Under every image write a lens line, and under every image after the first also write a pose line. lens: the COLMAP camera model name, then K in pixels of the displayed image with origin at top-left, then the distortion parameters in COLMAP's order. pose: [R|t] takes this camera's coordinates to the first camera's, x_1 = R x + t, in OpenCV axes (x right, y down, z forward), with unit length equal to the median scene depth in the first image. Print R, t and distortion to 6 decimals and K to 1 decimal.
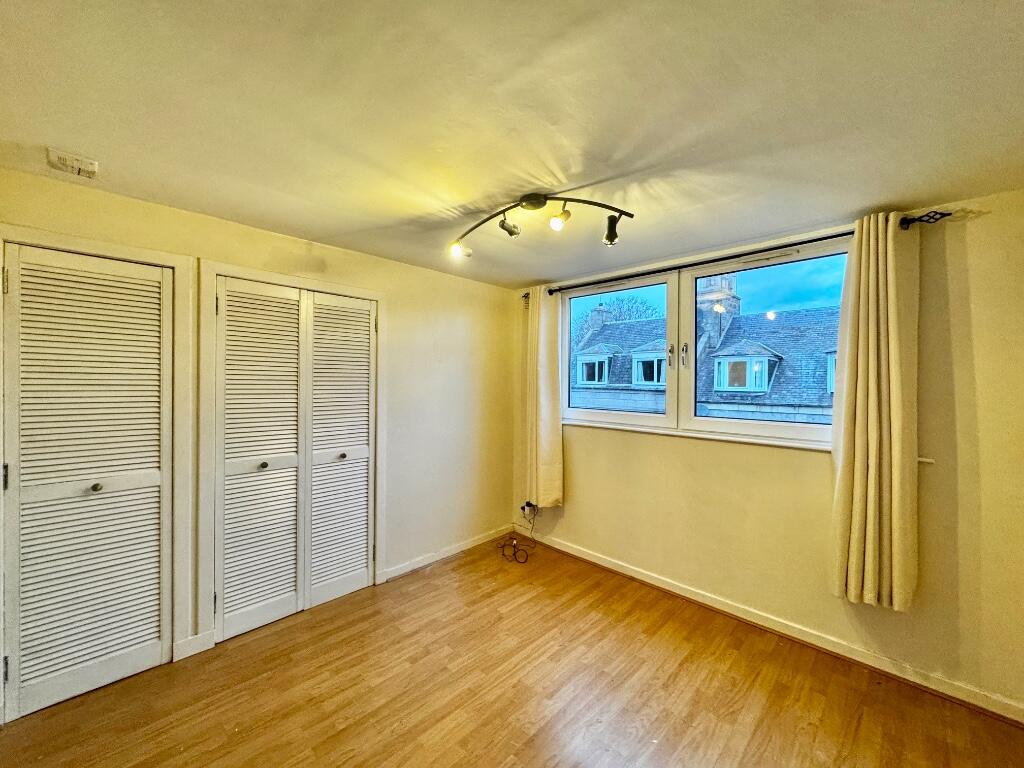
lens RADIAL K [[407.5, 0, 509.5], [0, 407.5, 385.0], [0, 0, 1]] dist [-0.001885, 0.000079]
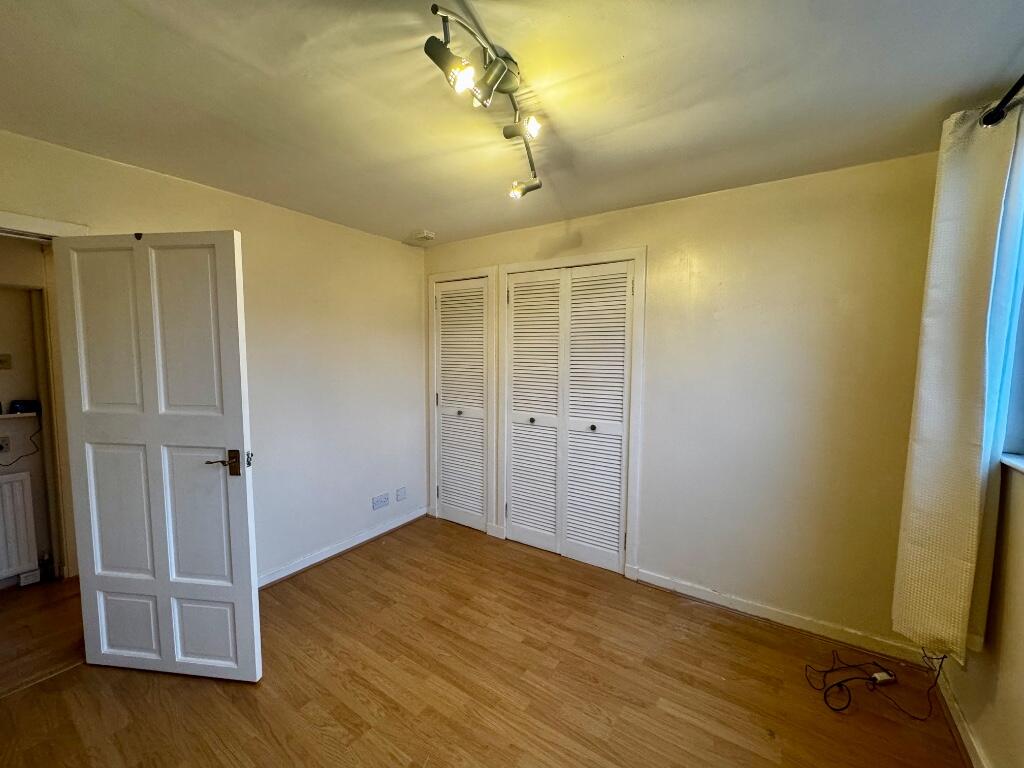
lens RADIAL K [[407.5, 0, 511.2], [0, 407.5, 381.8], [0, 0, 1]] dist [-0.001885, 0.000079]
pose [[0.184597, 0.062014, -0.980856, 0.574046], [-0.017146, 0.998059, 0.059874, 0.007309], [0.982665, 0.005766, 0.185302, 0.678948]]
